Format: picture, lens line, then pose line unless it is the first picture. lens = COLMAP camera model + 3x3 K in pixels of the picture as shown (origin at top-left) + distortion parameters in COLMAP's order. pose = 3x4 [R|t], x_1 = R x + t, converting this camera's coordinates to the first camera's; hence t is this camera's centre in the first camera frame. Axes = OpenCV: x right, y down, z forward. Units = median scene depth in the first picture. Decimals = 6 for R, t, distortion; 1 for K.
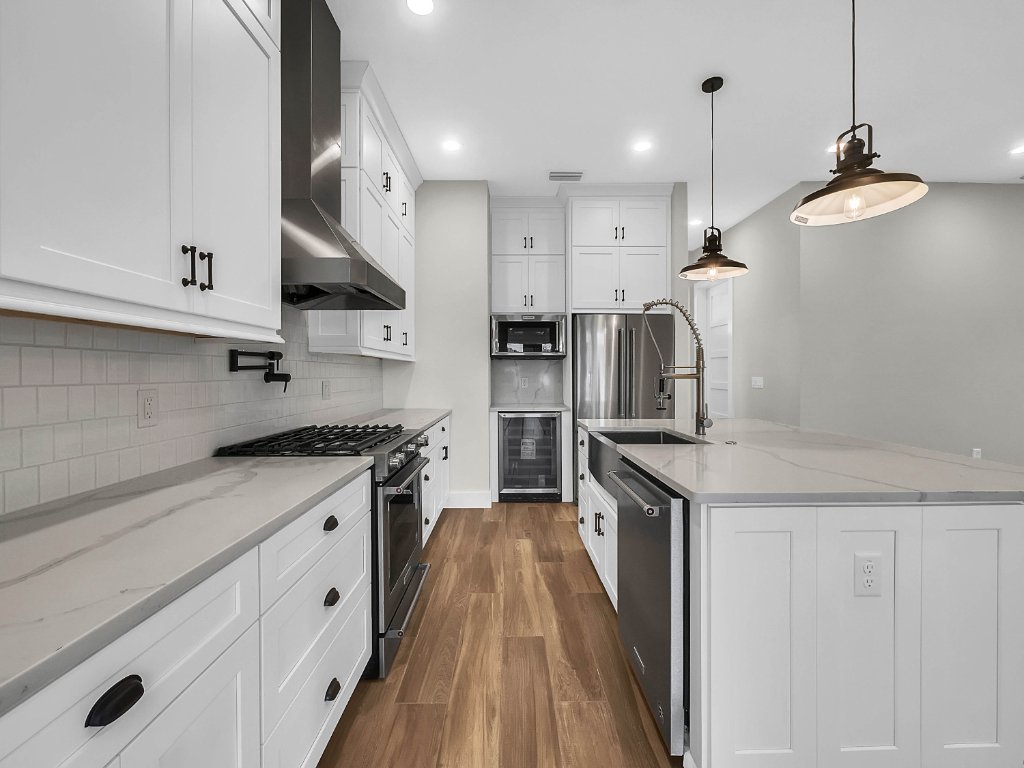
lens RADIAL K [[434.1, 0, 511.0], [0, 434.1, 375.3], [0, 0, 1]] dist [-0.004190, -0.000195]
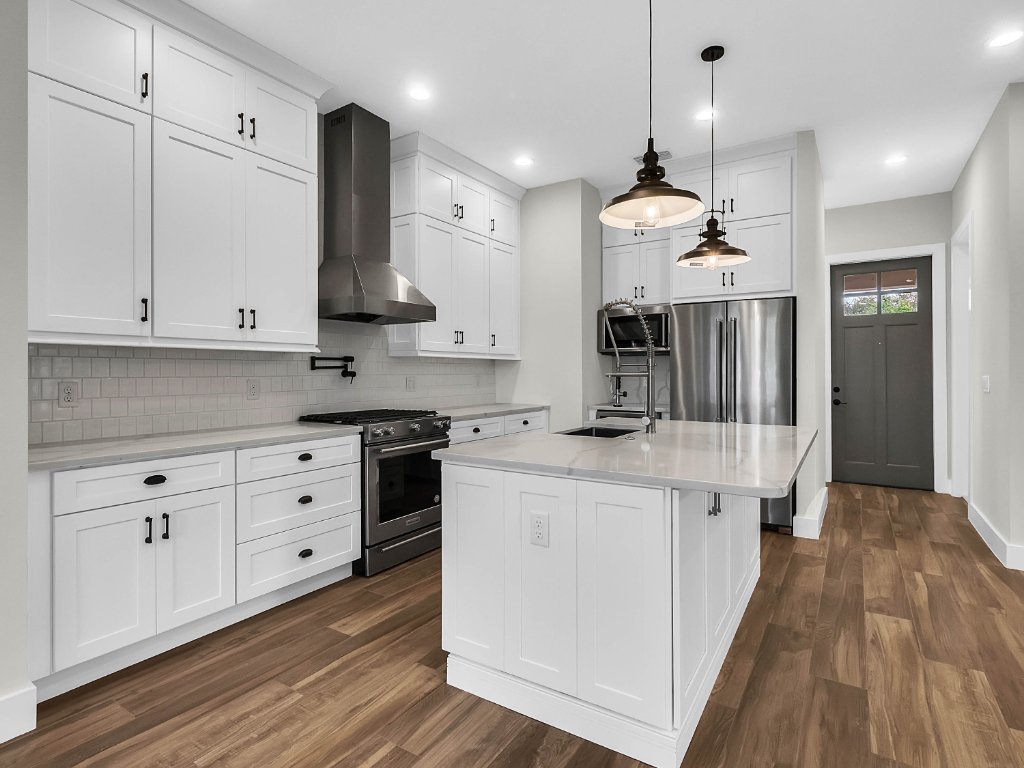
lens RADIAL K [[527.9, 0, 509.8], [0, 527.9, 371.9], [0, 0, 1]] dist [-0.000117, -0.000297]
pose [[0.833049, 0.000733, -0.553199, 0.723748], [-0.001087, 0.999999, -0.000312, -0.001443], [0.553198, 0.000861, 0.833049, -0.156914]]
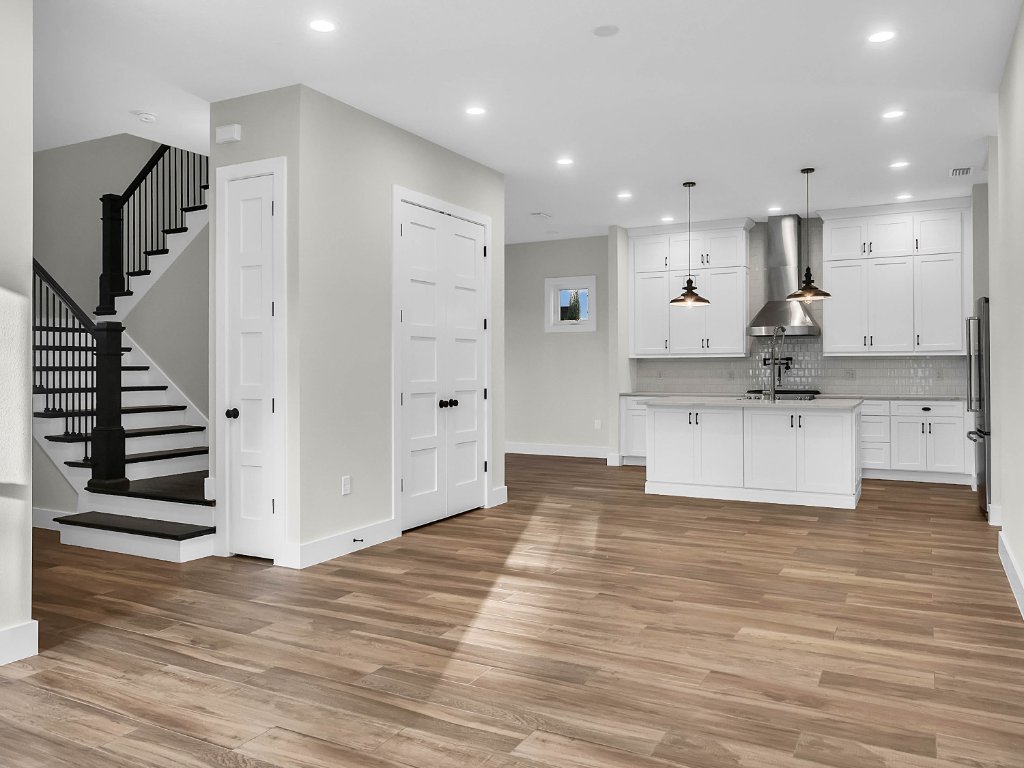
lens RADIAL K [[772.4, 0, 513.3], [0, 772.4, 361.2], [0, 0, 1]] dist [-0.004433, 0.004168]
pose [[-0.476783, -0.001197, -0.879020, 3.249921], [0.003984, 0.999986, -0.003523, -0.018352], [0.879012, -0.005182, -0.476771, 1.366464]]
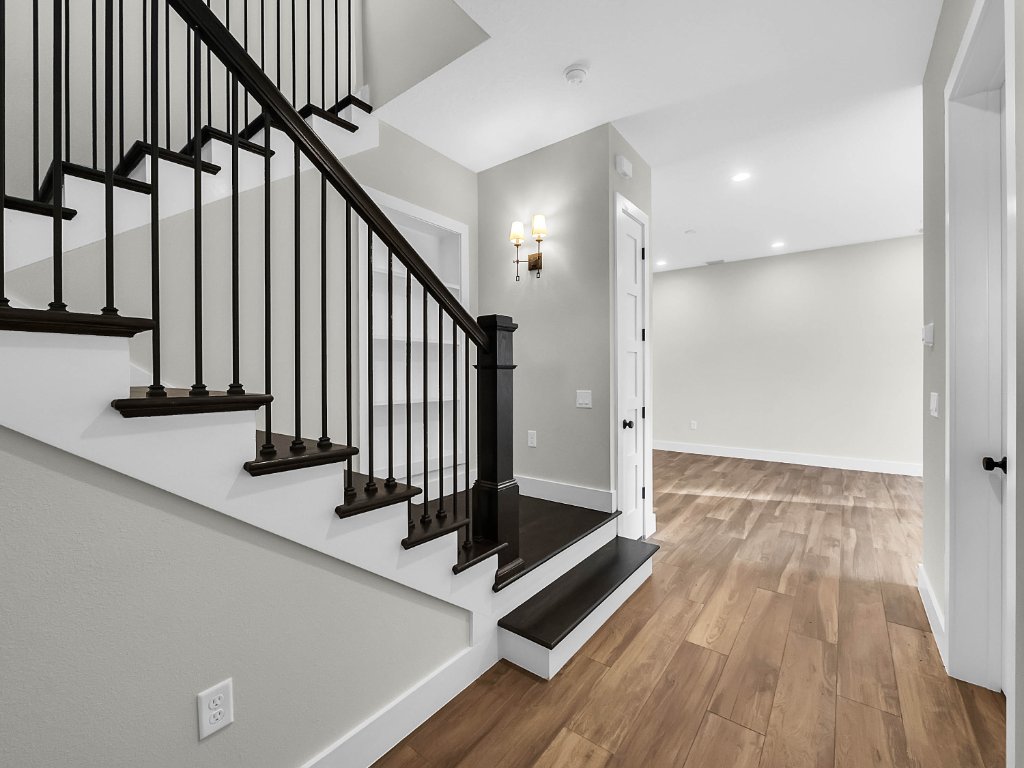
lens RADIAL K [[434.1, 0, 511.0], [0, 434.1, 375.3], [0, 0, 1]] dist [-0.004190, -0.000195]
pose [[0.785849, 0.003732, -0.618408, 2.409093], [-0.000647, 0.999986, 0.005214, -0.035104], [0.618419, -0.003697, 0.785840, -1.207368]]
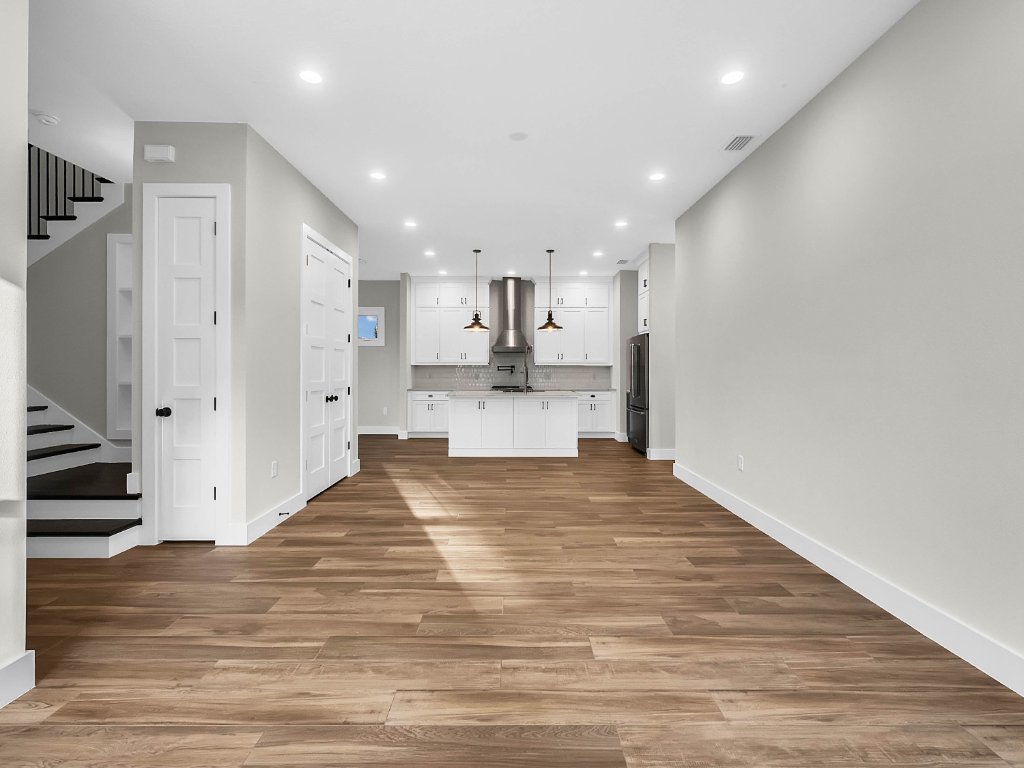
lens RADIAL K [[500.6, 0, 510.8], [0, 500.6, 370.3], [0, 0, 1]] dist [-0.001566, -0.000155]
pose [[-0.004747, 0.002053, -0.999987, 3.242029], [-0.003315, 0.999992, 0.002069, -0.016668], [0.999983, 0.003325, -0.004741, 0.796126]]
